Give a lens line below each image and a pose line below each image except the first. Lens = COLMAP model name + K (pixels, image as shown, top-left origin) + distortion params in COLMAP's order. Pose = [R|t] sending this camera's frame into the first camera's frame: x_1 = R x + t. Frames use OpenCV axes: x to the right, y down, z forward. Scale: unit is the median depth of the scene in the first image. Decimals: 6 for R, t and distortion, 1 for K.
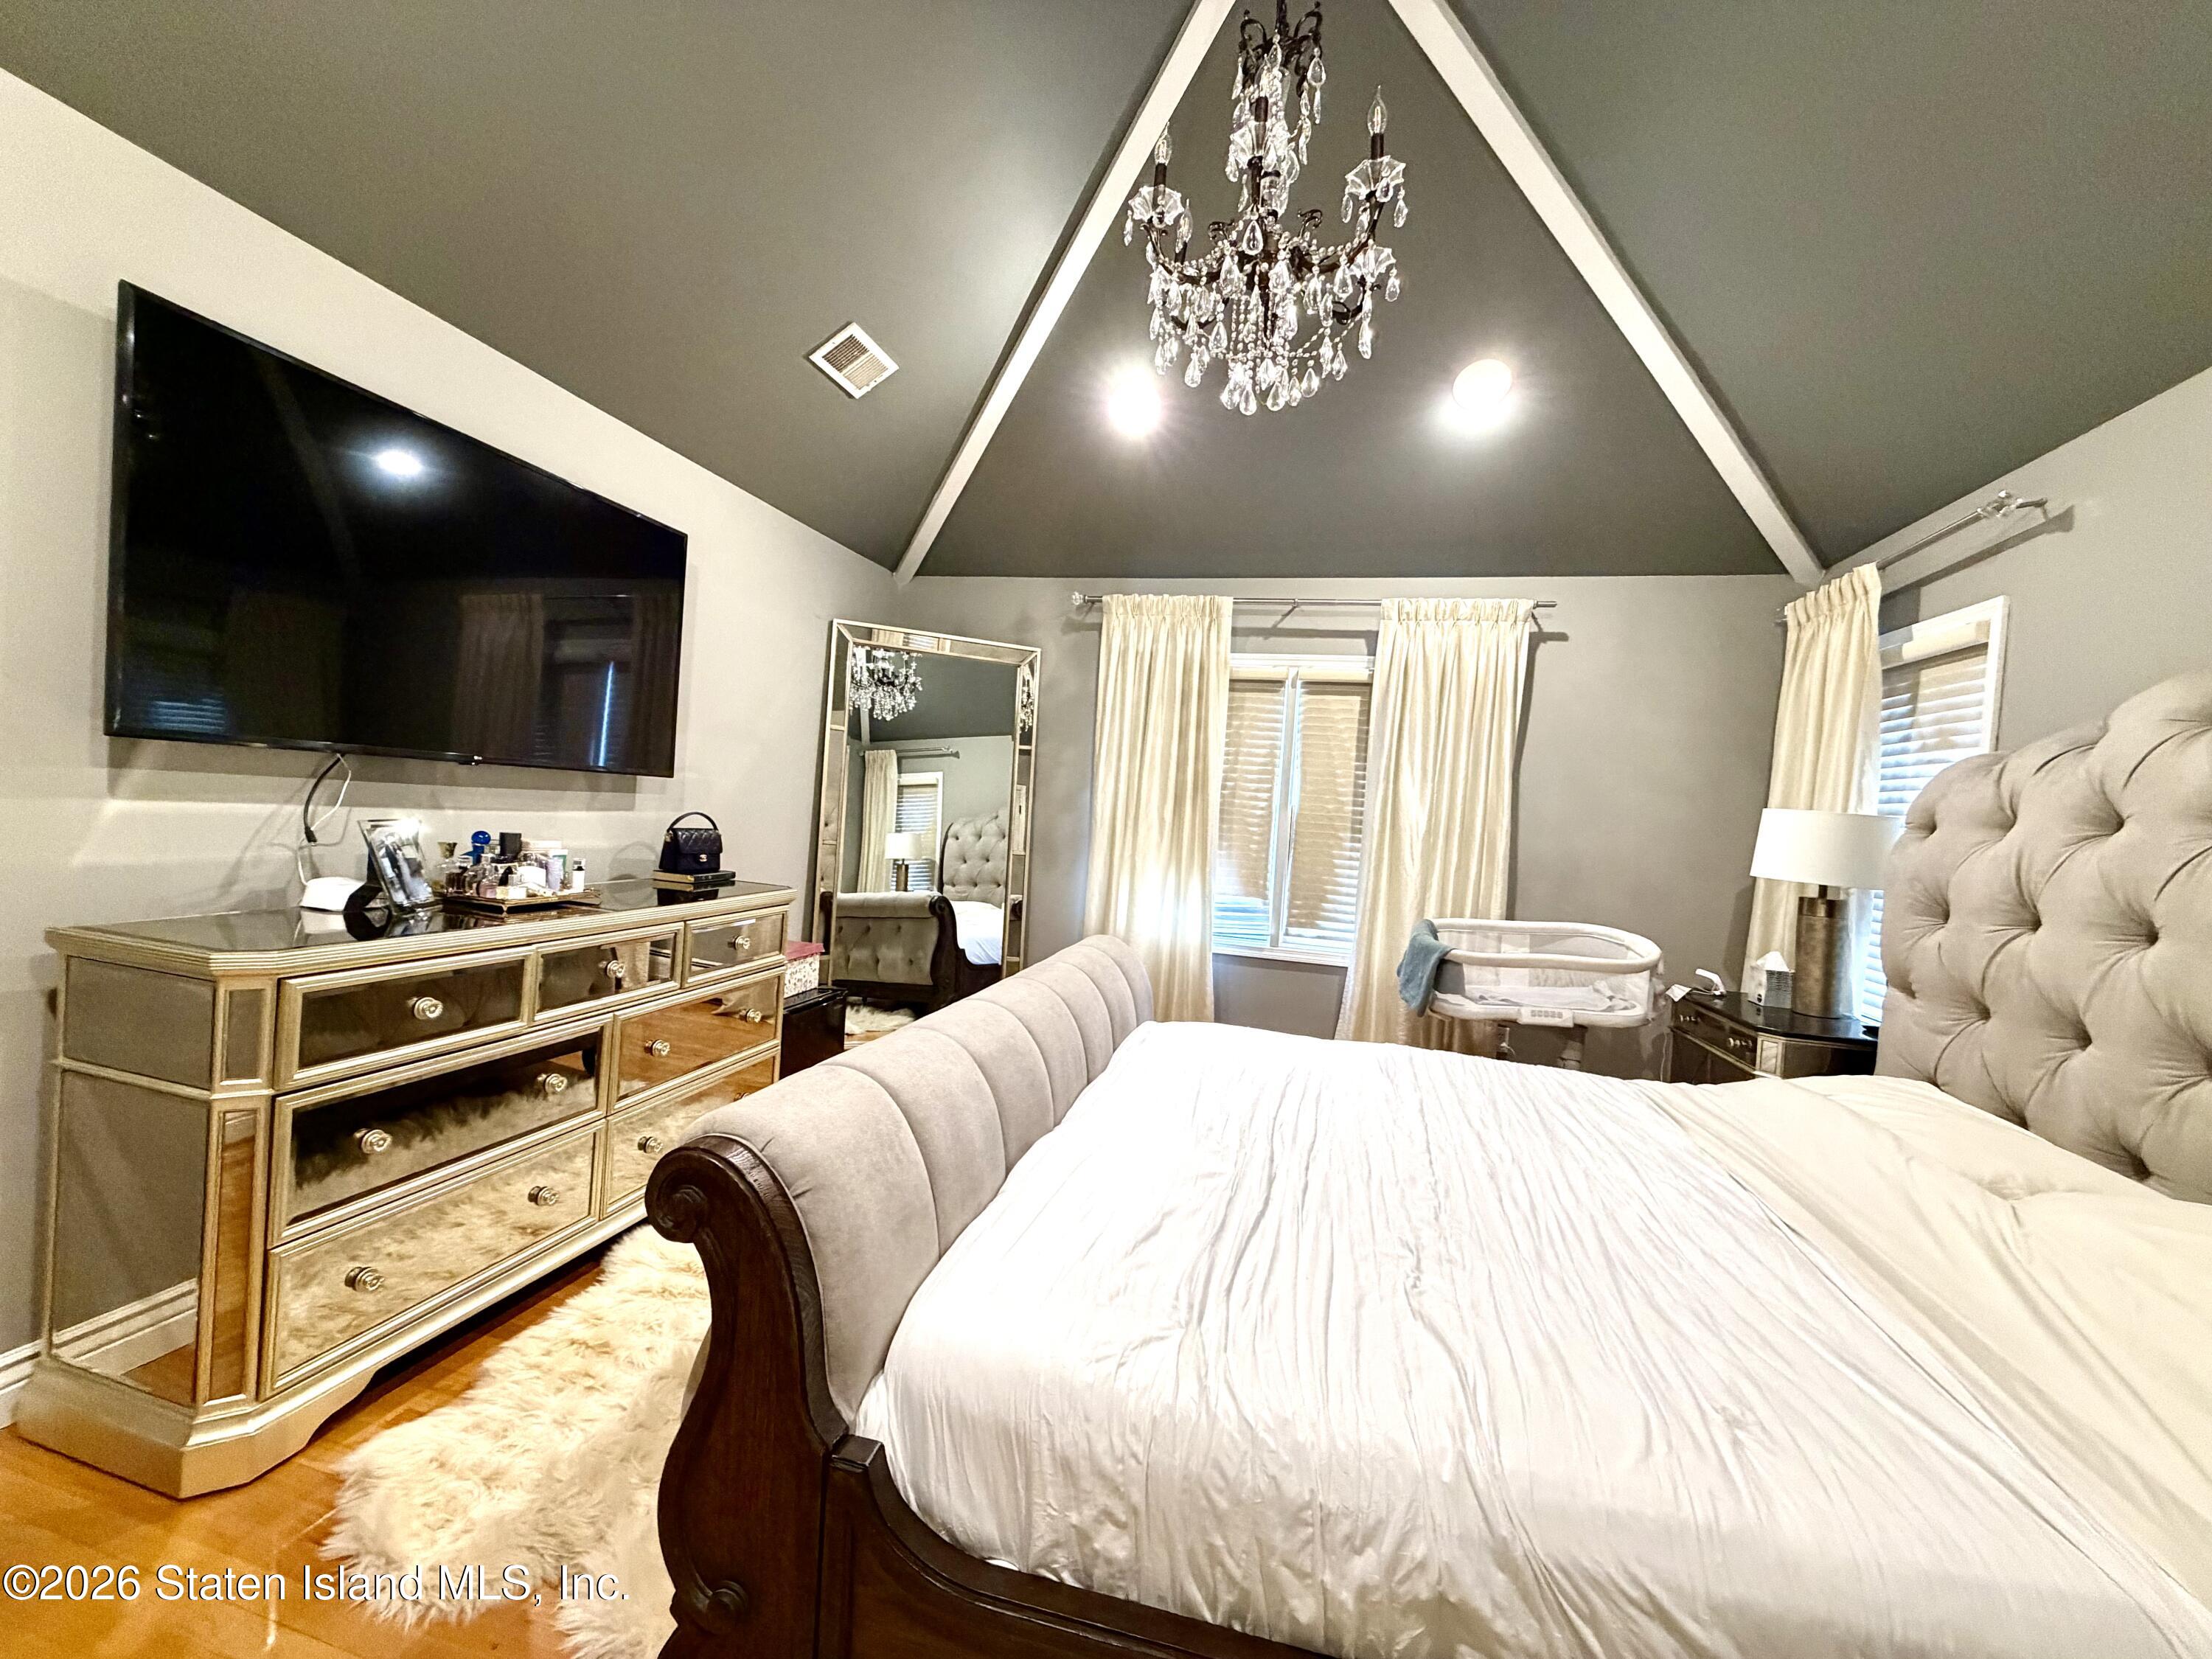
lens RADIAL K [[870.3, 0, 1089.2], [0, 870.3, 830.6], [0, 0, 1]] dist [-0.001866, -0.000144]
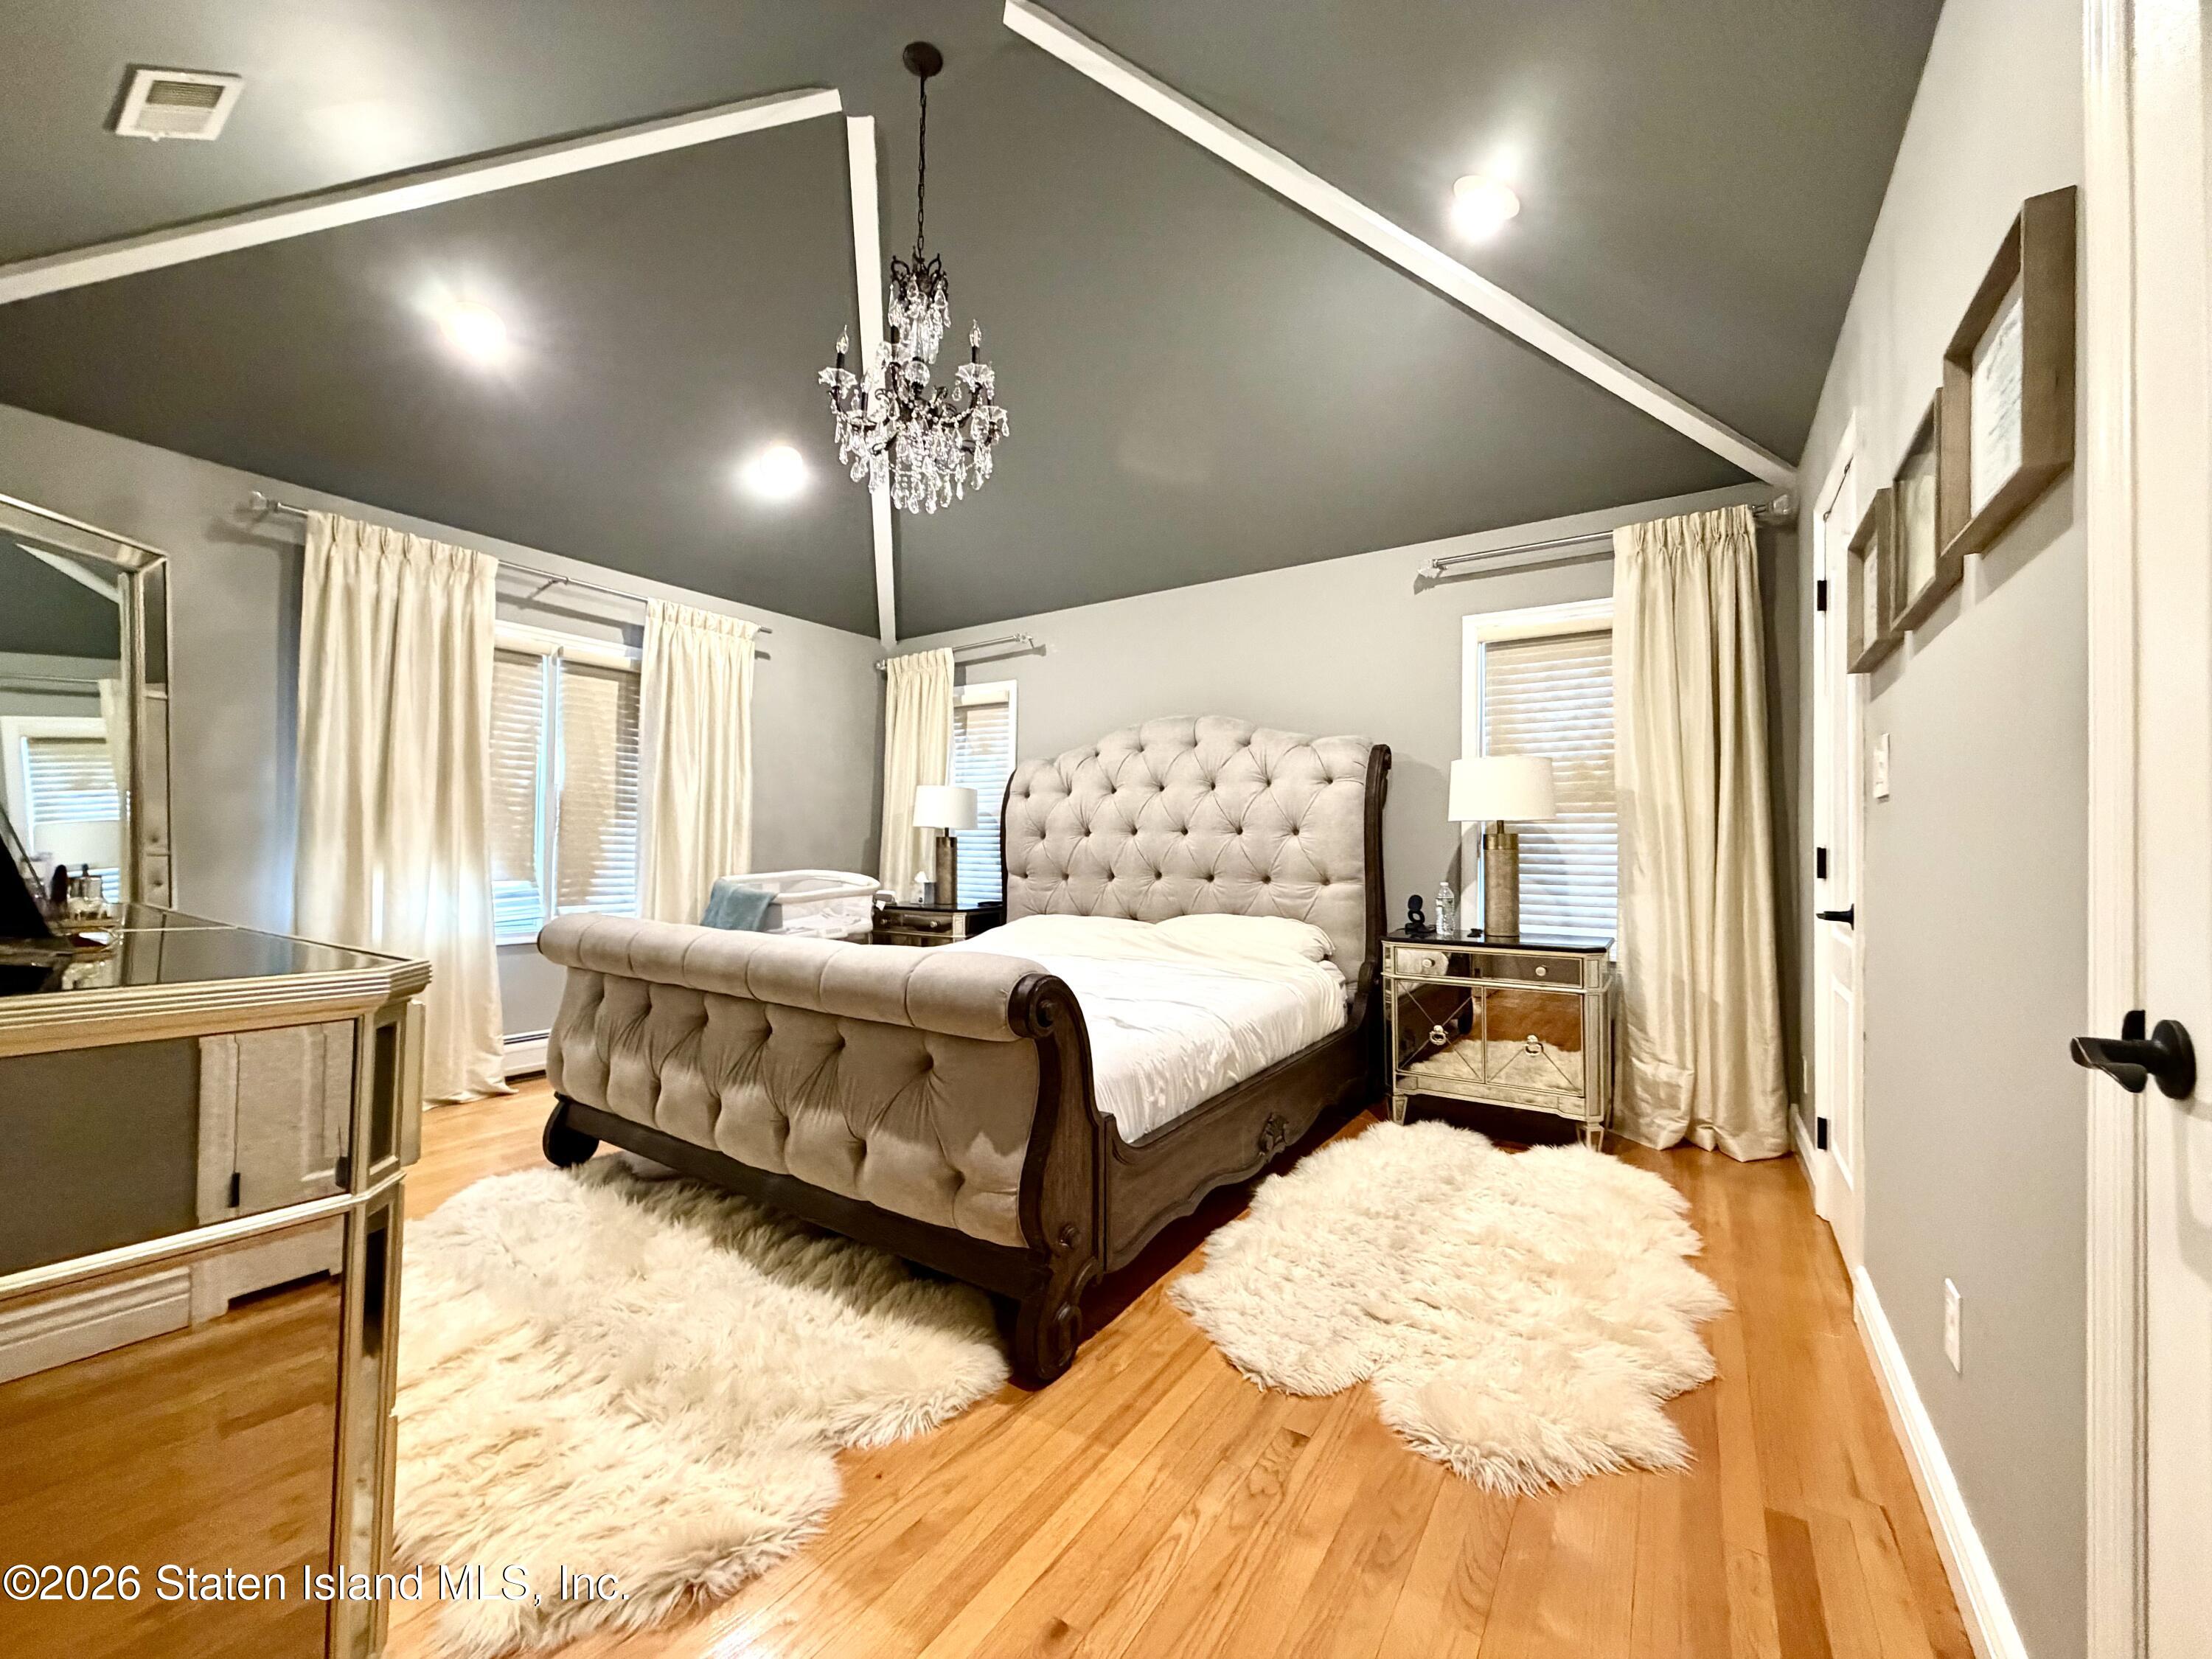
lens RADIAL K [[870.3, 0, 1096.5], [0, 870.3, 831.1], [0, 0, 1]] dist [-0.001866, -0.000144]
pose [[0.330588, -0.046876, 0.942610, -0.509757], [0.031684, 0.998754, 0.038556, 0.006159], [-0.943243, 0.017119, 0.331662, 0.095142]]
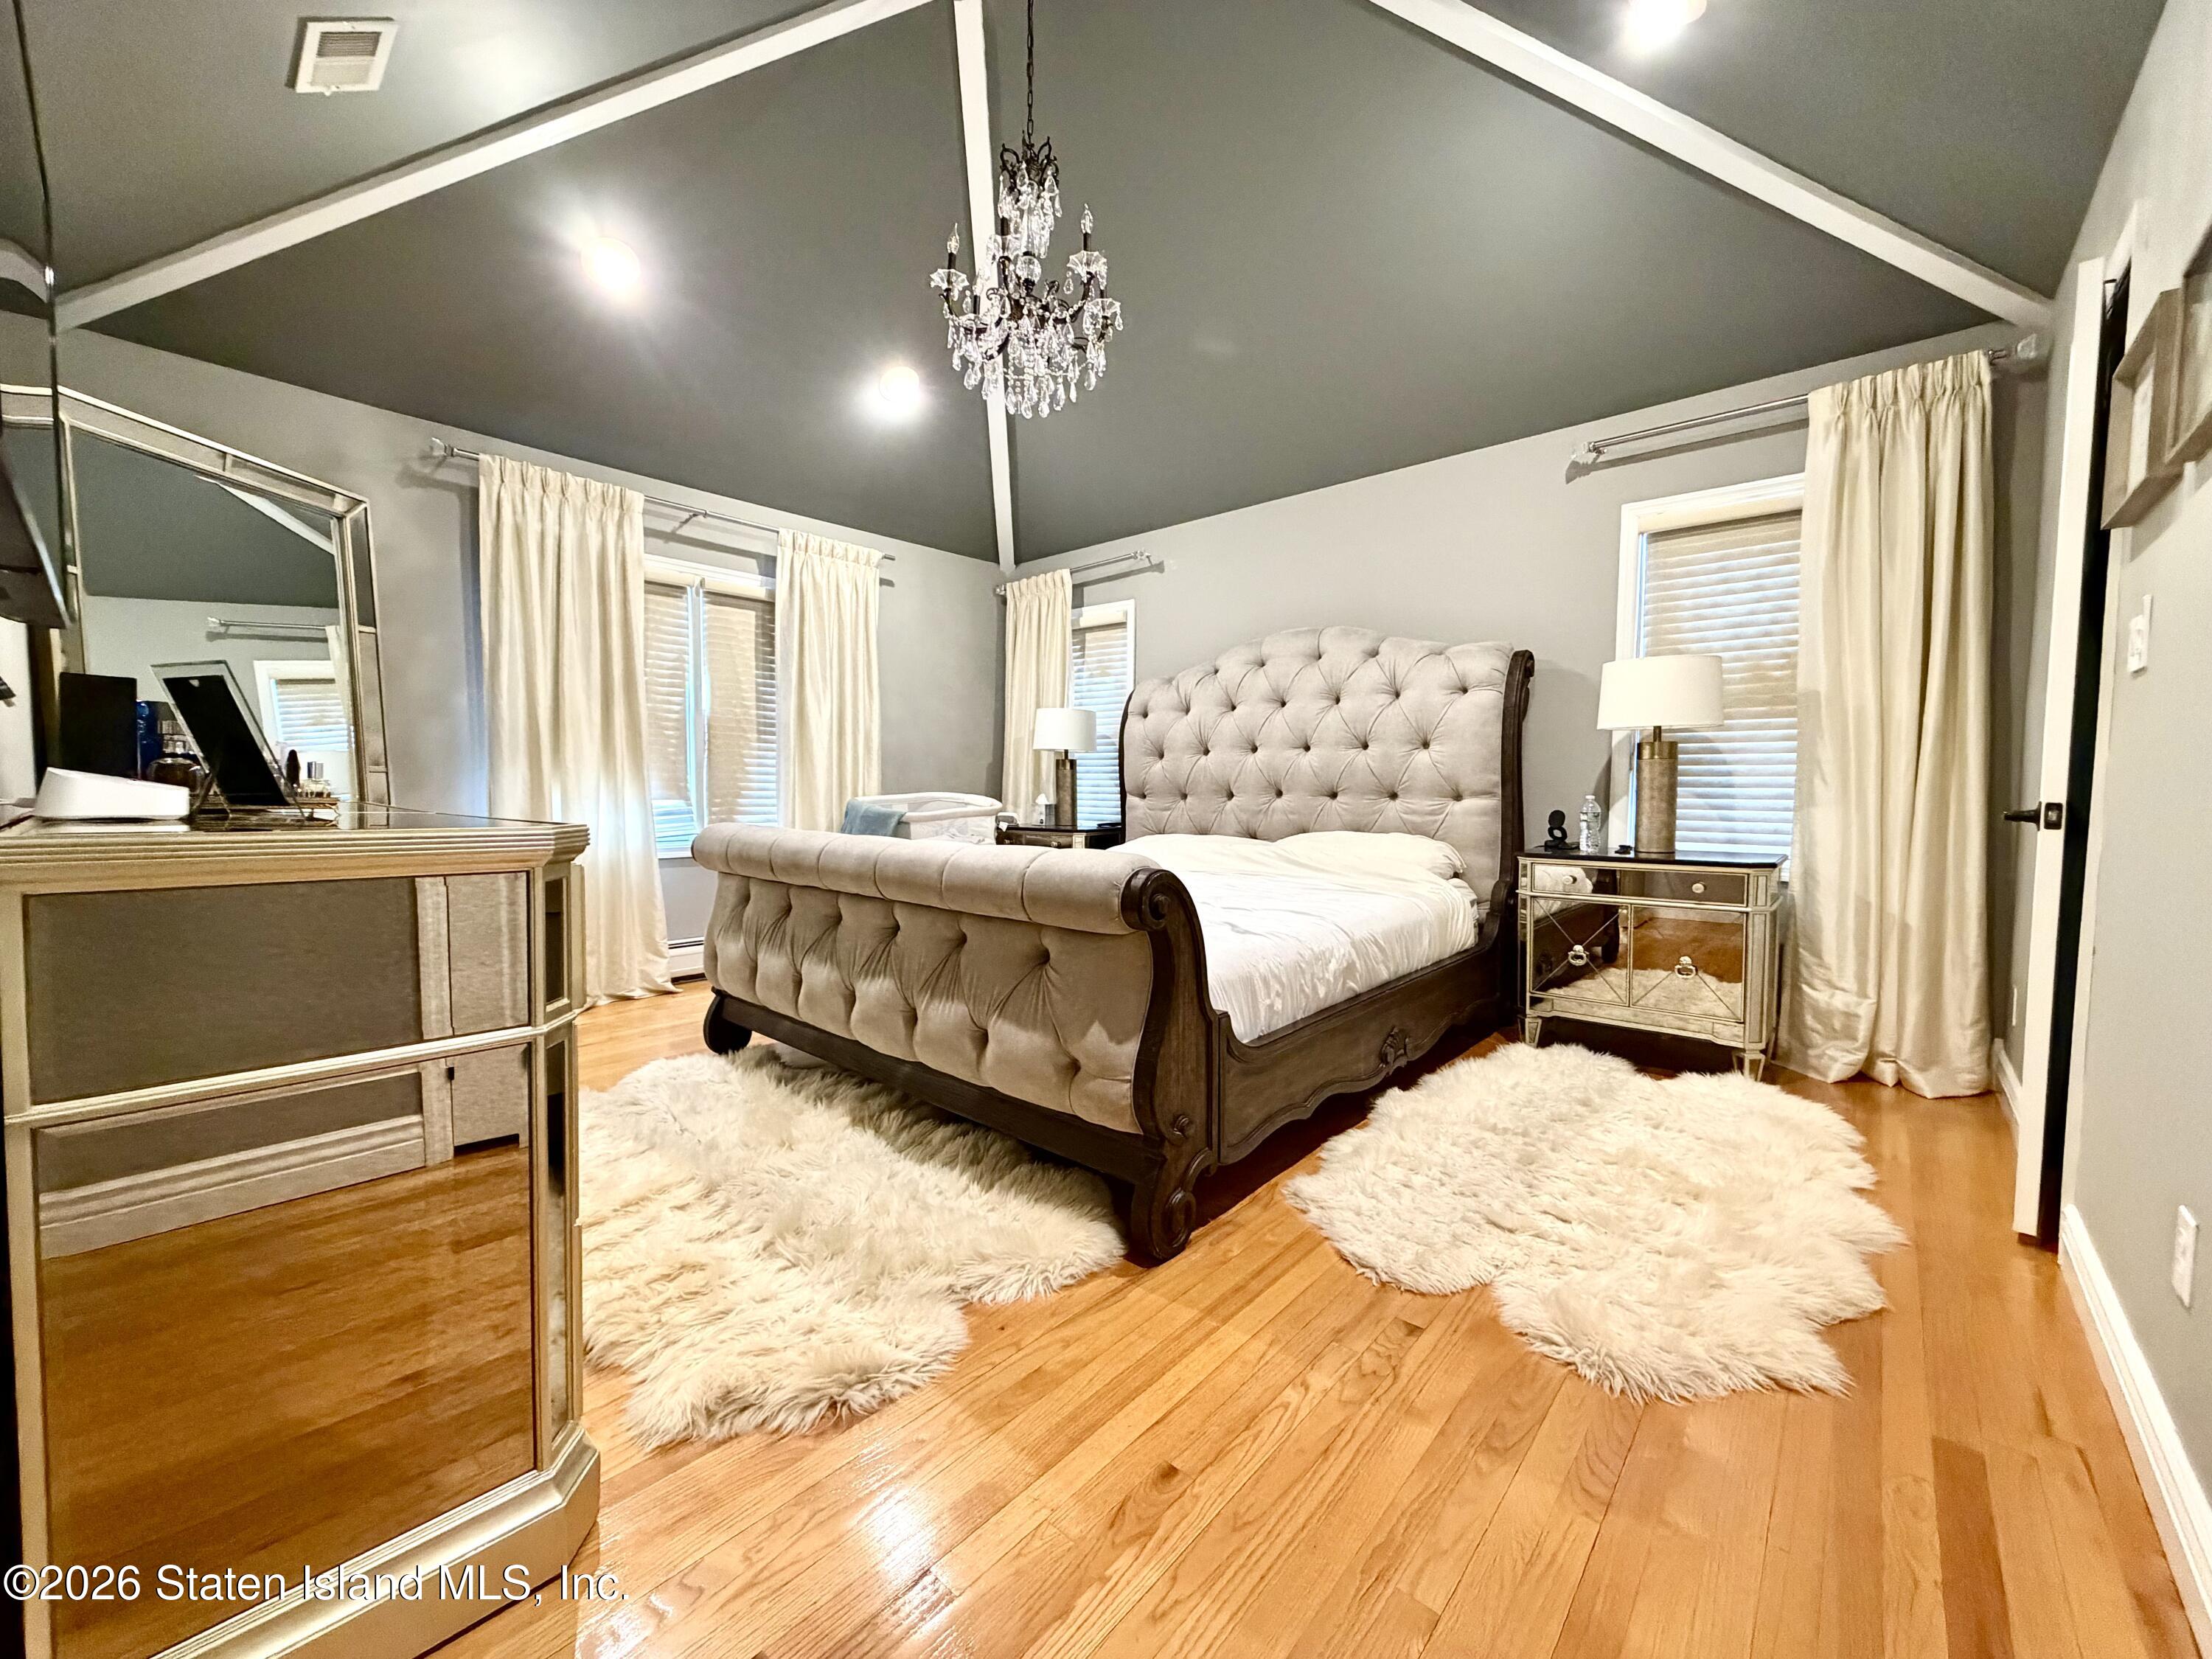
lens RADIAL K [[870.3, 0, 1097.5], [0, 870.3, 829.5], [0, 0, 1]] dist [-0.001866, -0.000144]
pose [[0.456930, -0.113138, 0.882278, -0.506974], [0.044485, 0.993543, 0.104367, 0.027487], [-0.888389, -0.008440, 0.459013, 0.092465]]
